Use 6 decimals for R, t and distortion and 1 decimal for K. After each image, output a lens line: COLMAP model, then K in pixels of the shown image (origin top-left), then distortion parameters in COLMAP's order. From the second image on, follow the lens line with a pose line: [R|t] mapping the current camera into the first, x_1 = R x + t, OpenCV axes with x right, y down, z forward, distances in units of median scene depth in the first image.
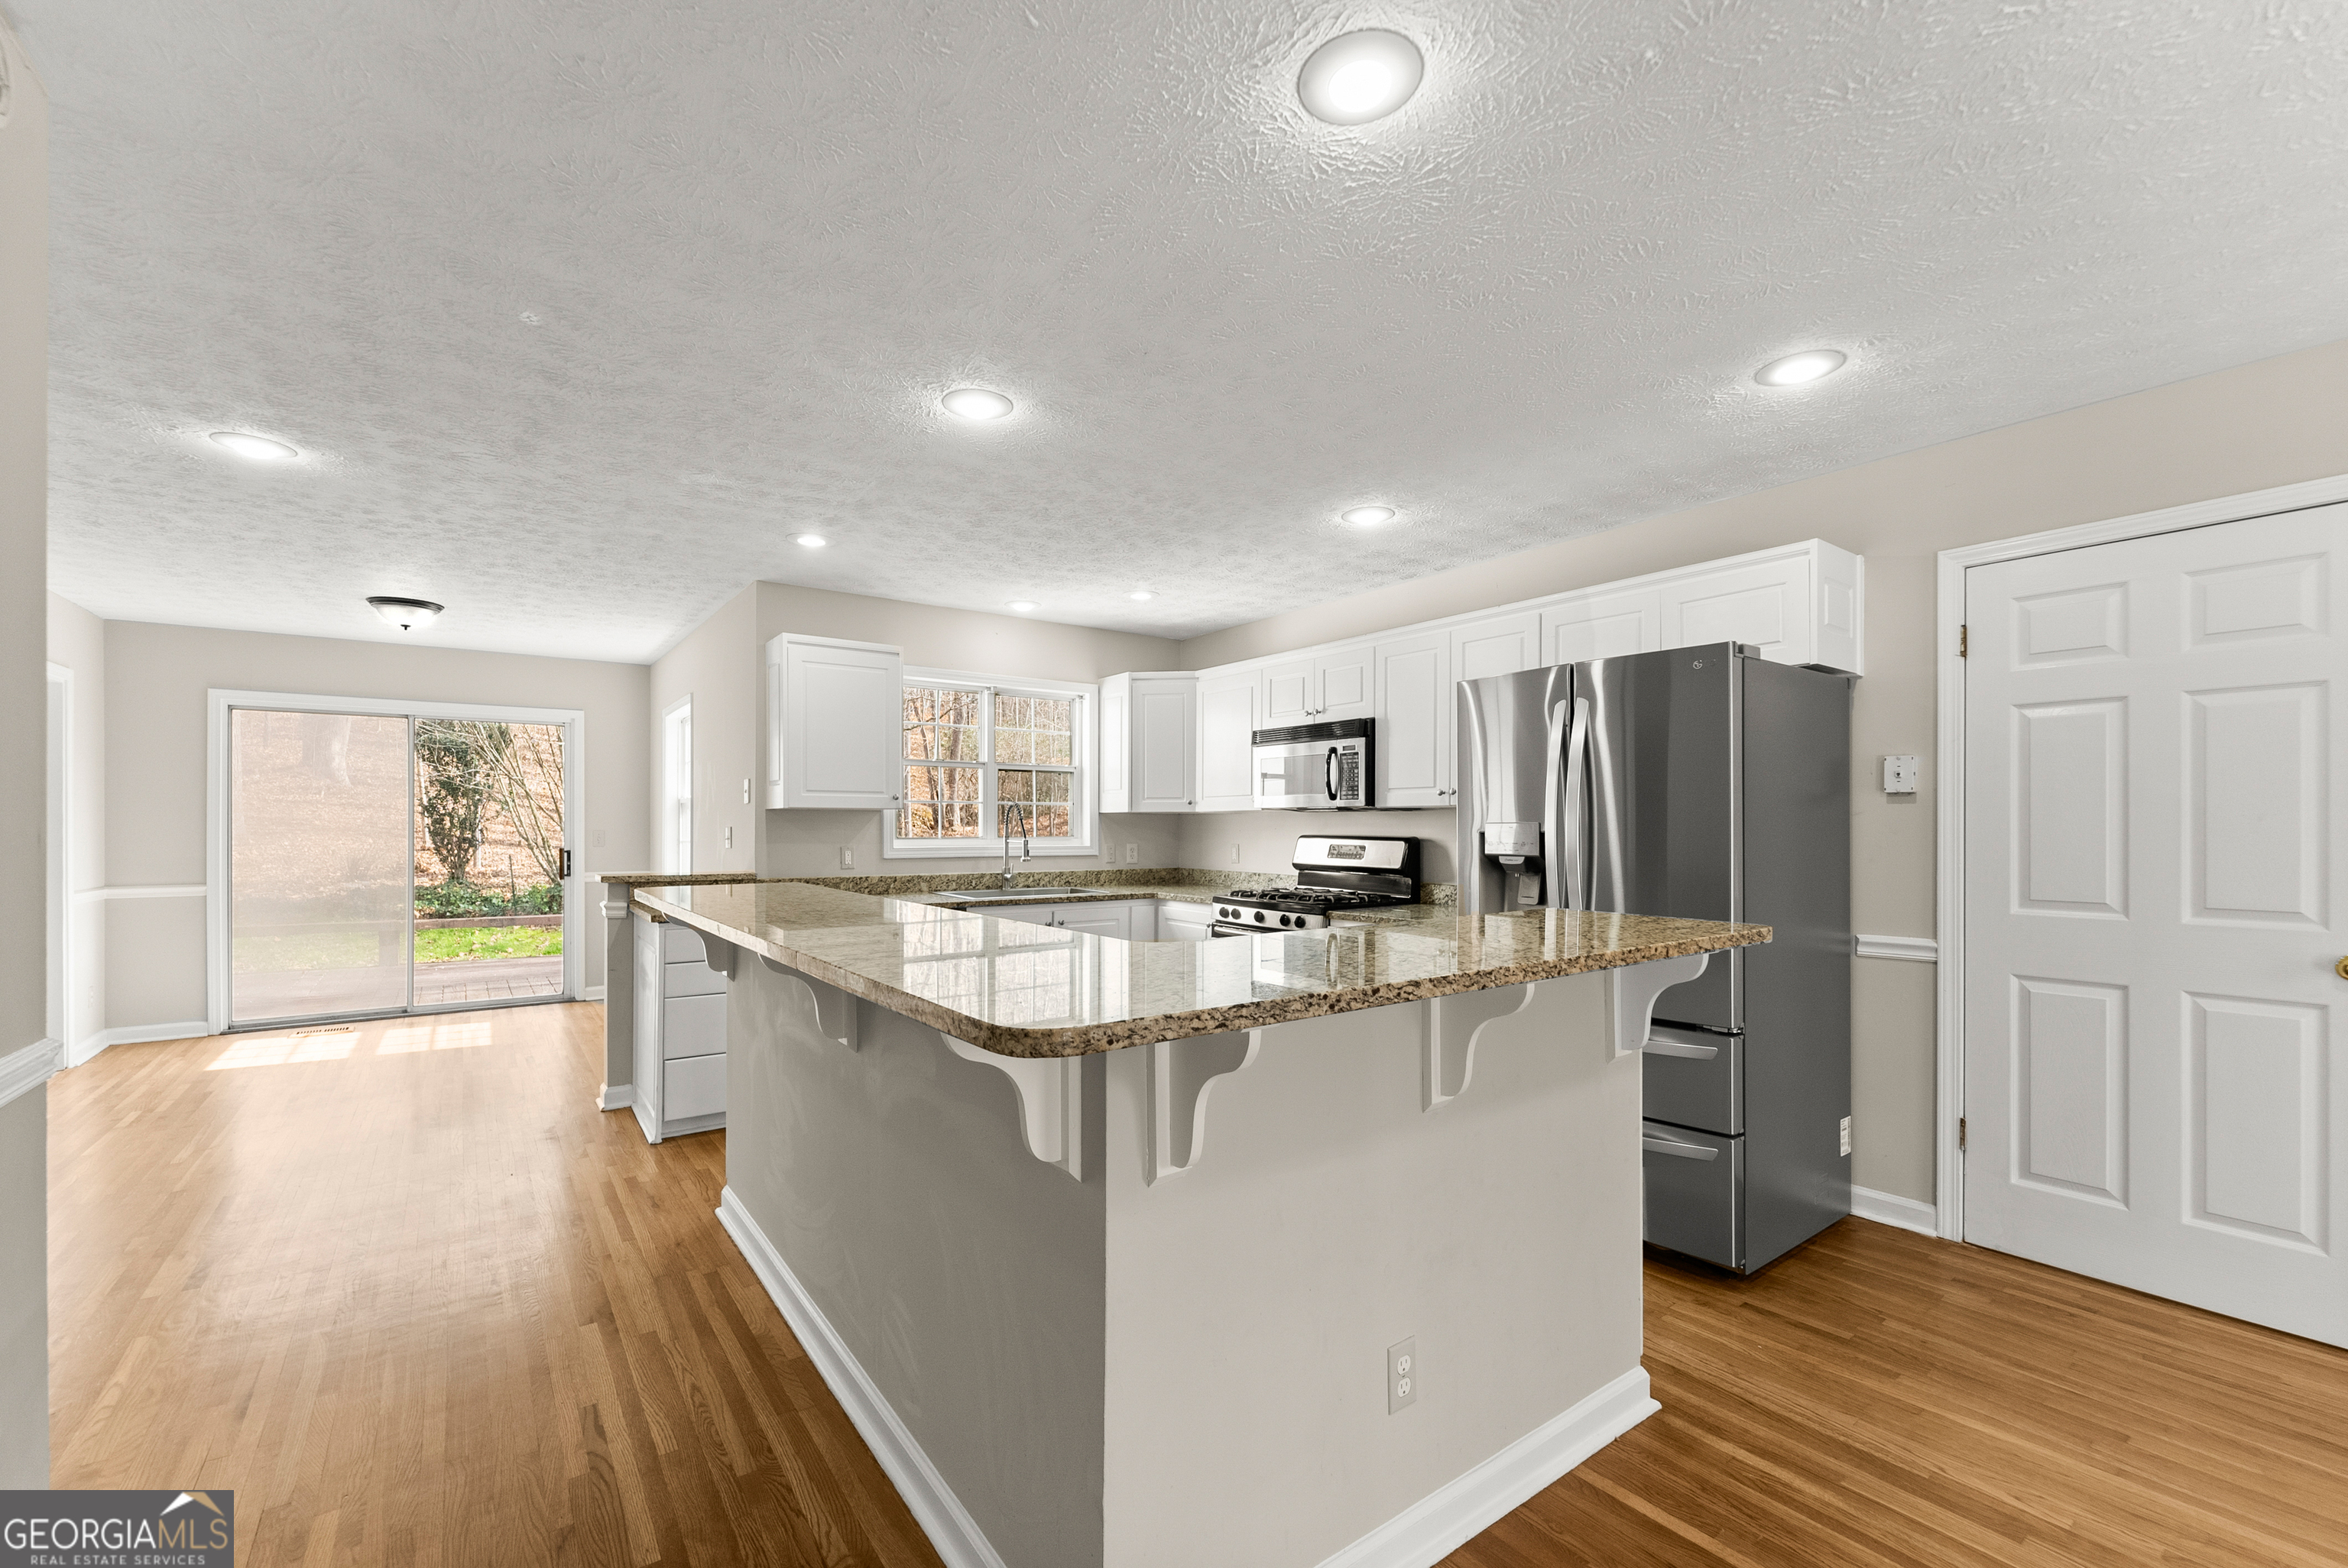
lens RADIAL K [[970.9, 0, 1171.1], [0, 970.9, 830.3], [0, 0, 1]] dist [0.004013, 0.000479]
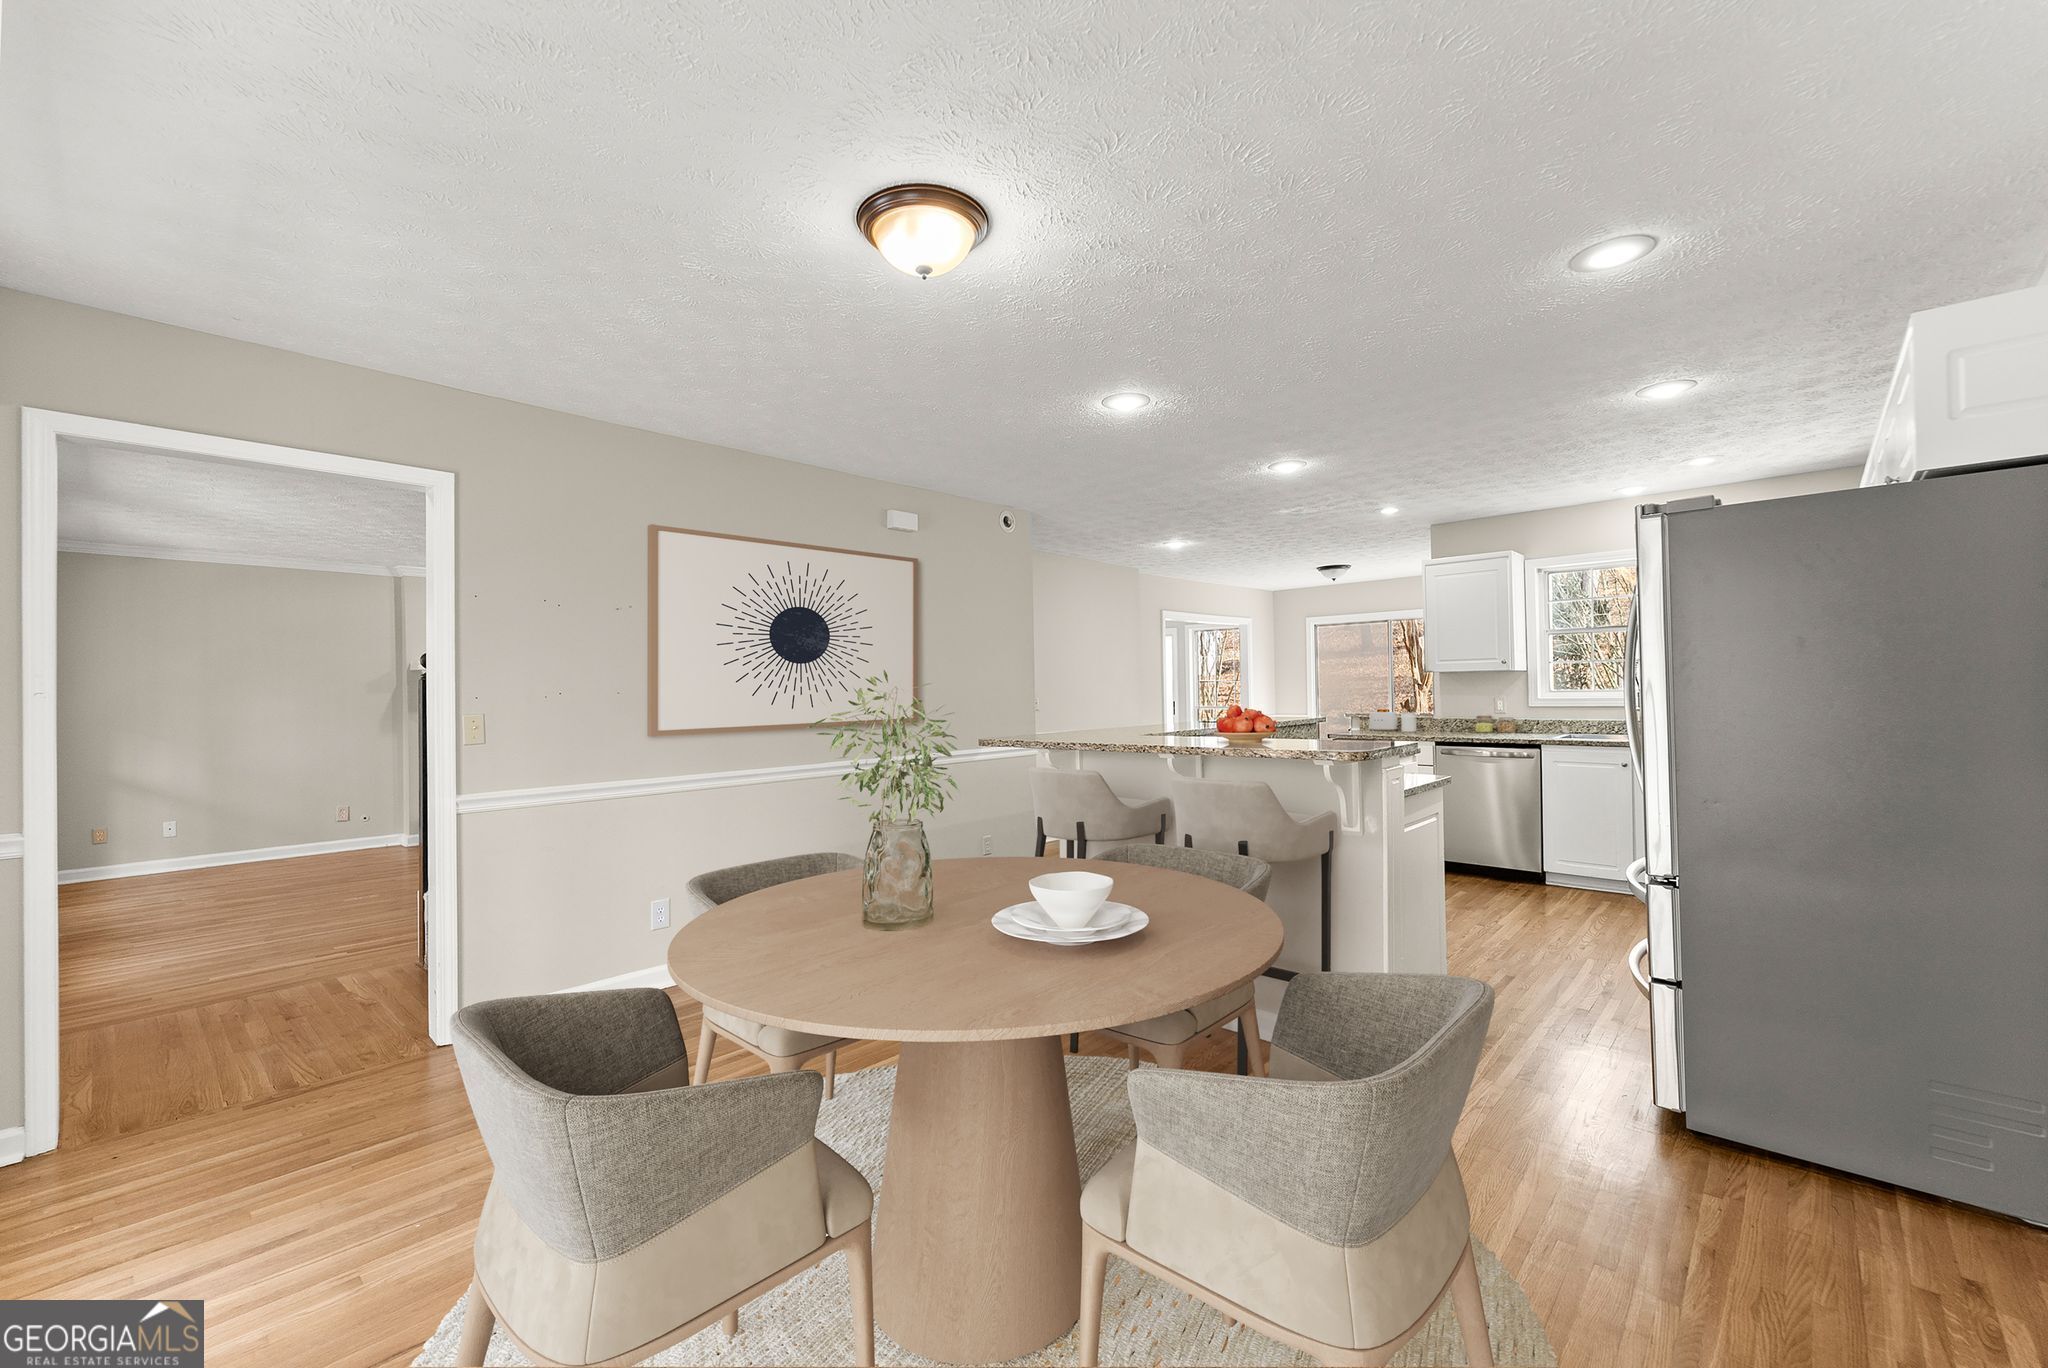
lens RADIAL K [[834.5, 0, 1011.3], [0, 834.5, 678.7], [0, 0, 1]] dist [-0.000084, -0.000063]
pose [[0.182483, -0.016993, -0.983062, 0.647065], [0.013944, 0.999795, -0.014694, -0.001681], [0.983110, -0.011027, 0.182683, 0.081488]]
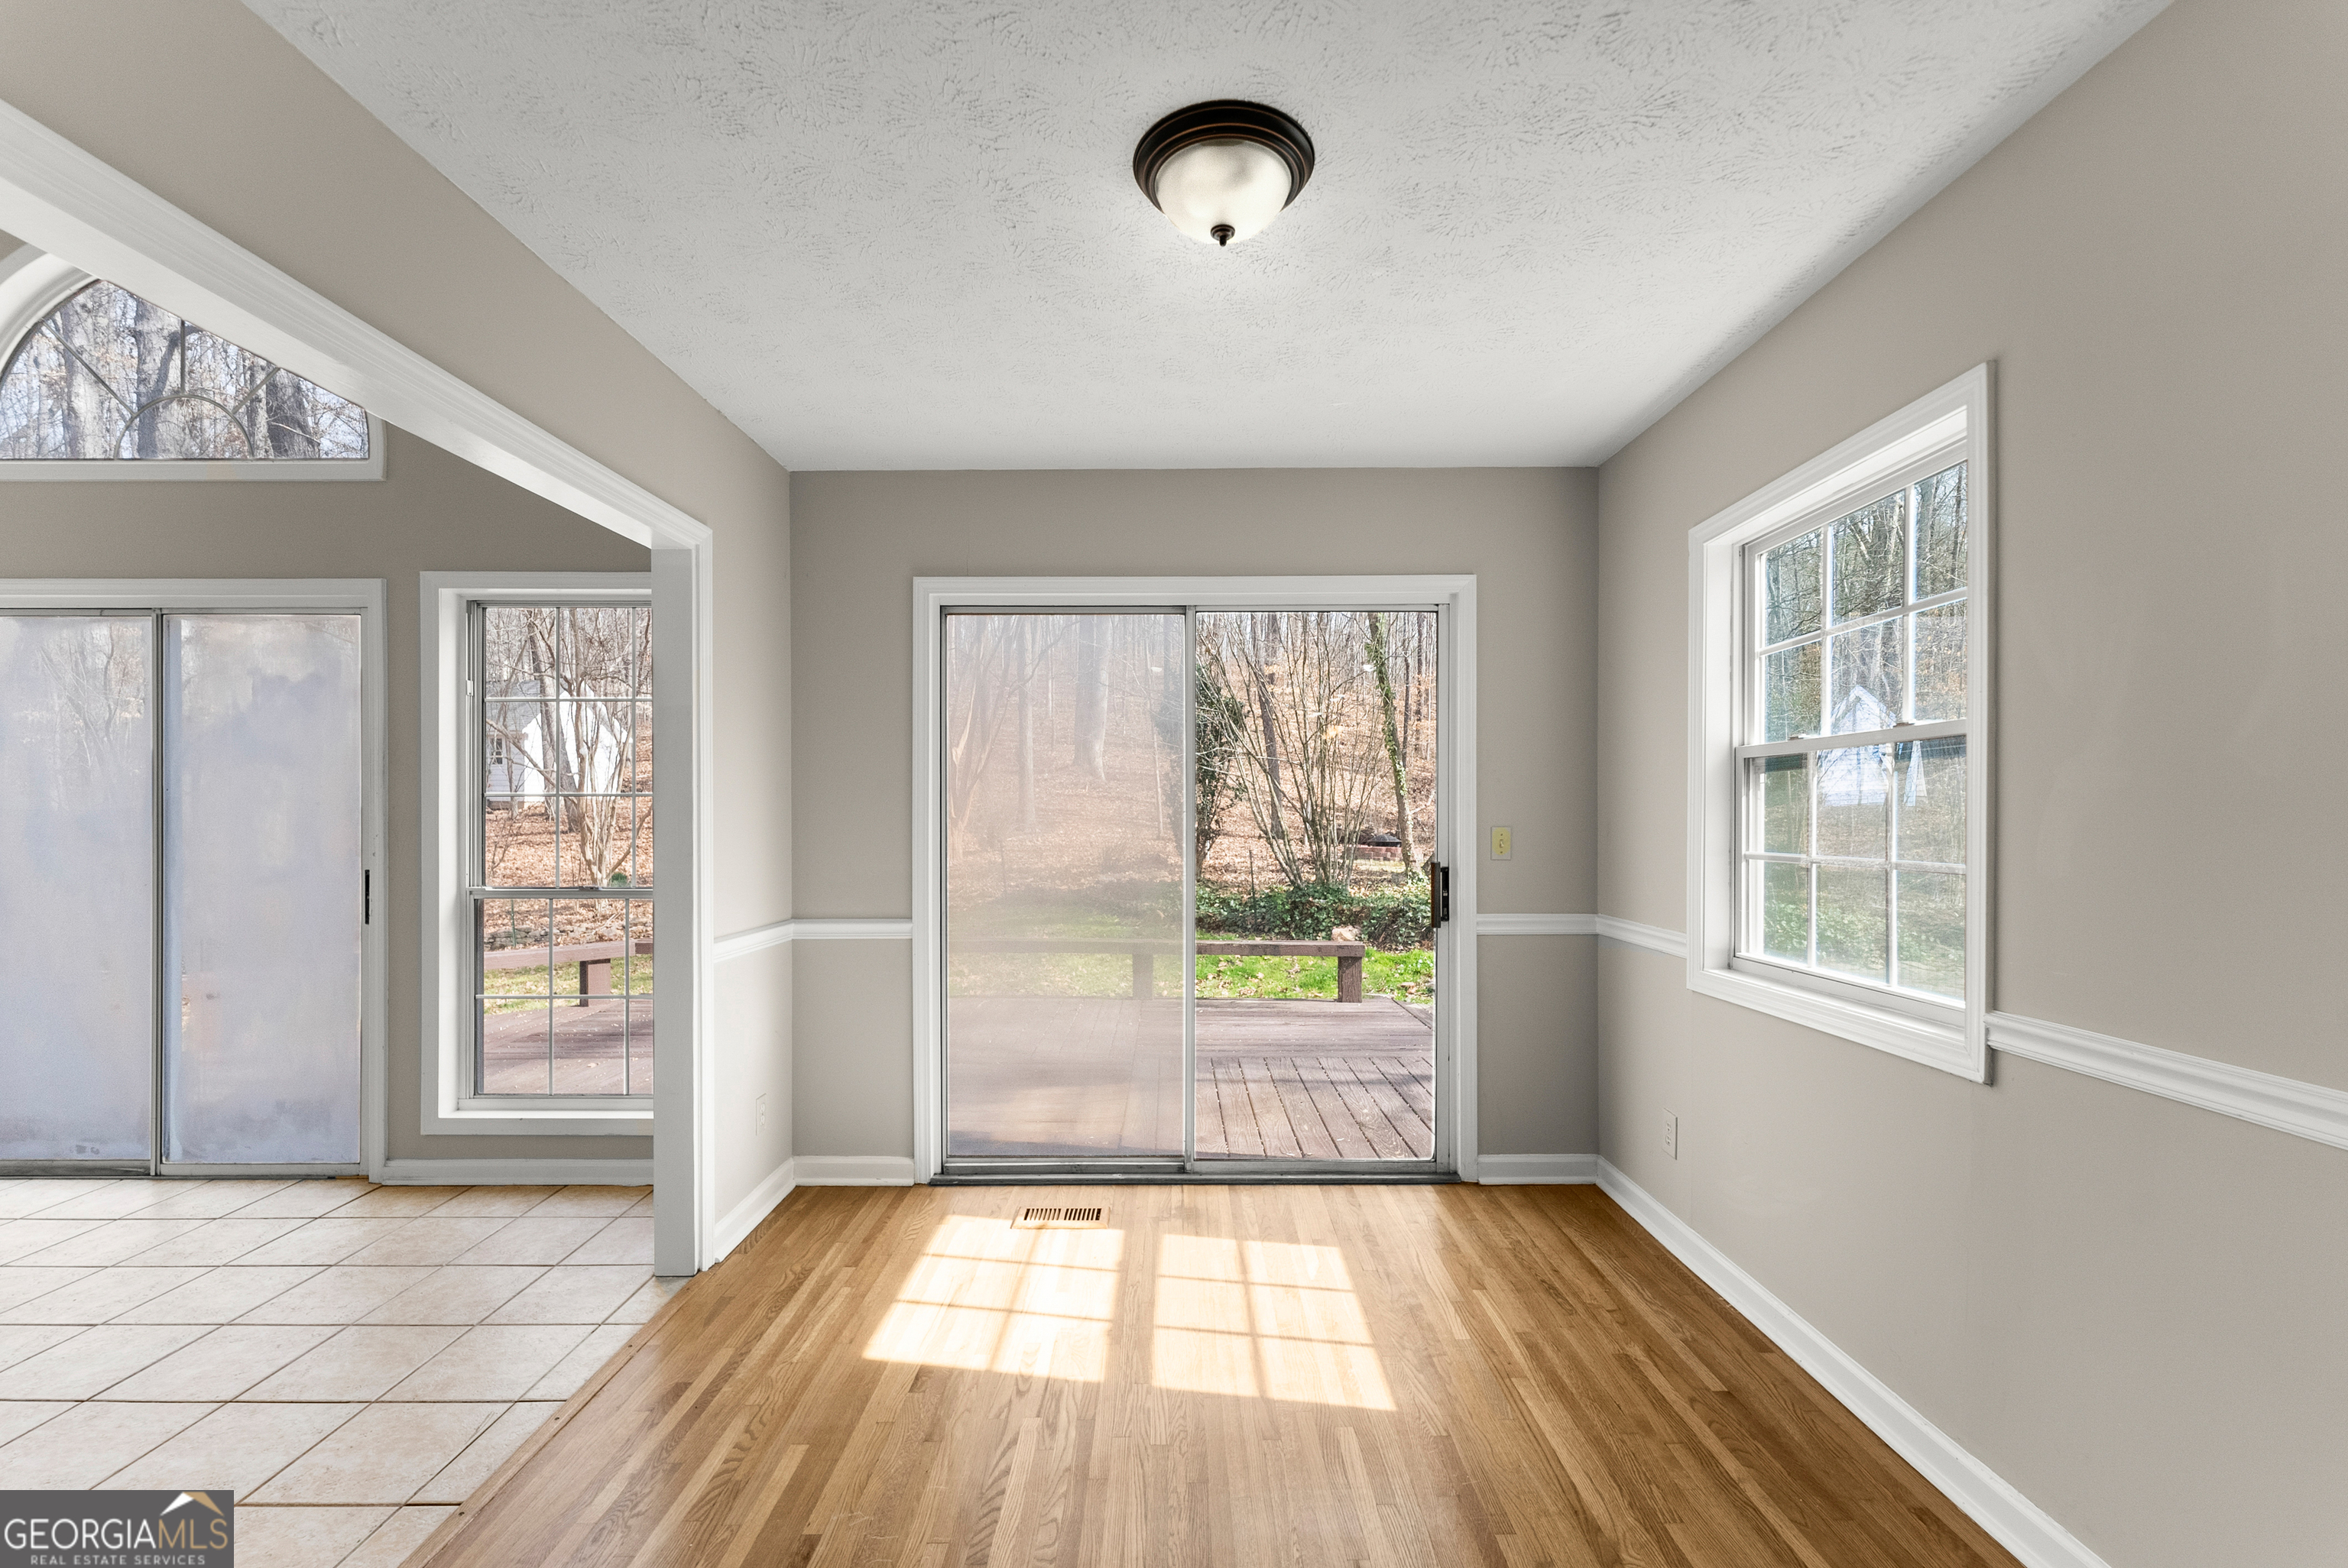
lens RADIAL K [[970.9, 0, 1170.7], [0, 970.9, 809.5], [0, 0, 1]] dist [0.004013, 0.000479]
pose [[0.805635, -0.005307, -0.592388, -0.562491], [-0.000795, 0.999949, -0.010039, -0.003858], [0.592412, 0.008559, 0.805590, 0.670824]]
